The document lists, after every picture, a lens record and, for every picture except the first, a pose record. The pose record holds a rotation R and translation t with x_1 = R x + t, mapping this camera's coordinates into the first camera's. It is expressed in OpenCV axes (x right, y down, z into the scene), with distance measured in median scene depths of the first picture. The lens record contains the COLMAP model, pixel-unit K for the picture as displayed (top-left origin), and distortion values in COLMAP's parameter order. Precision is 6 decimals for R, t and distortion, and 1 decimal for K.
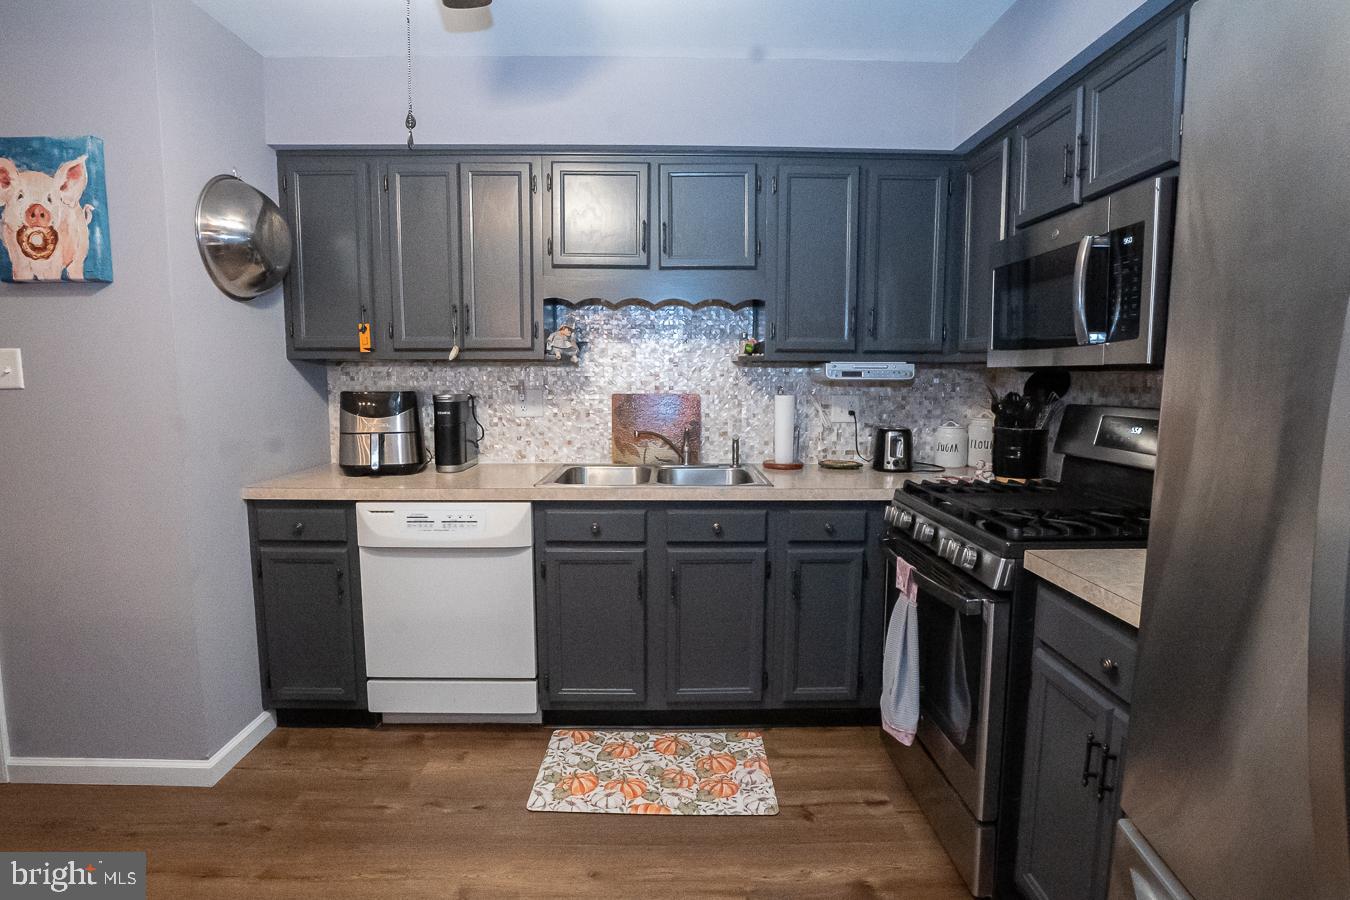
lens RADIAL K [[662.3, 0, 671.7], [0, 662.3, 451.7], [0, 0, 1]] dist [-0.034669, 0.000114]
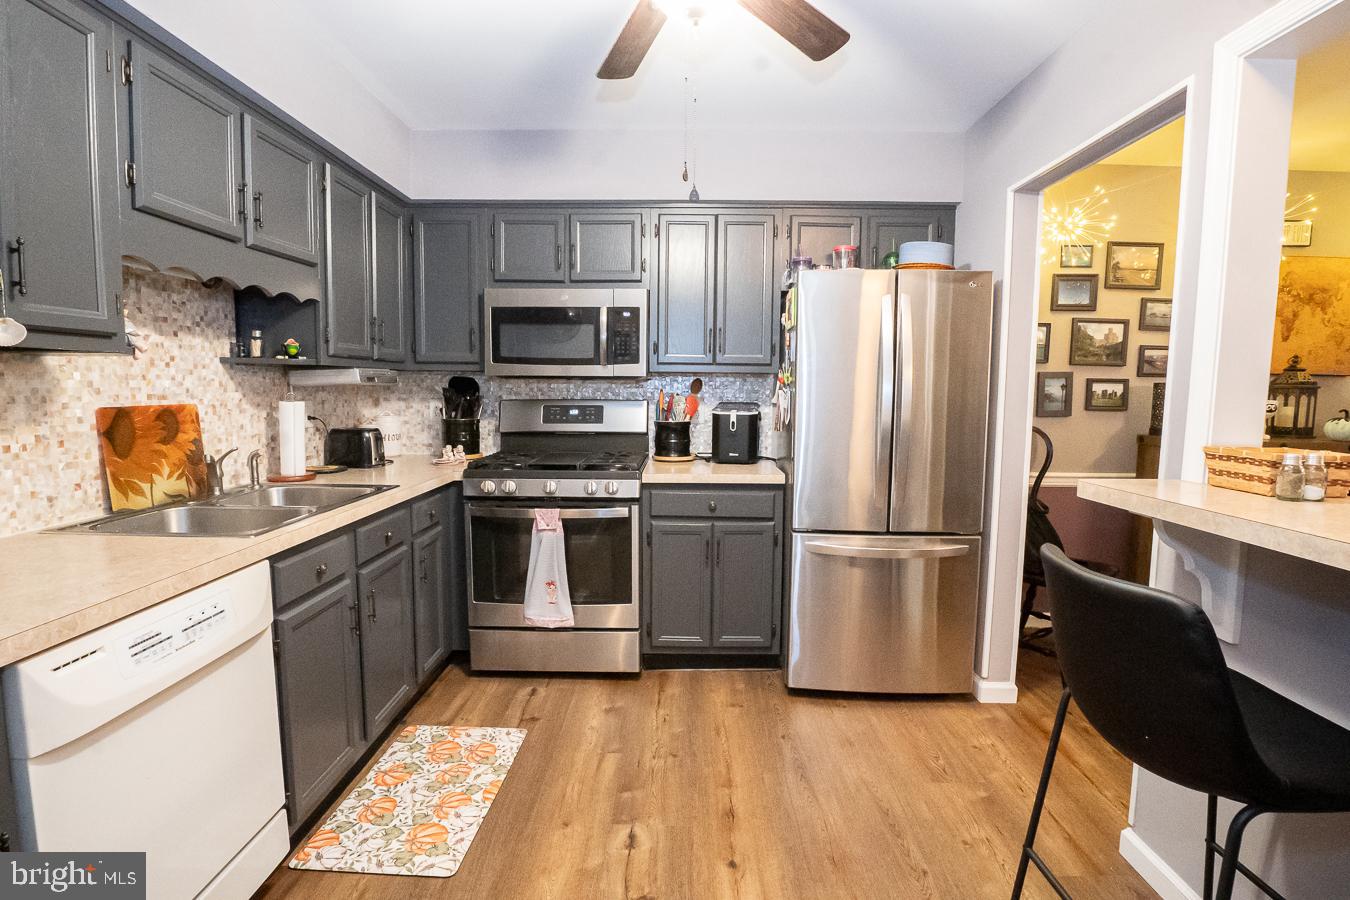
lens RADIAL K [[650.7, 0, 676.7], [0, 650.7, 443.7], [0, 0, 1]] dist [-0.029703, 0.000005]
pose [[0.011337, -0.082206, 0.996551, -0.912196], [0.090664, 0.992594, 0.080848, -0.066272], [-0.995817, 0.089435, 0.018706, 0.557424]]
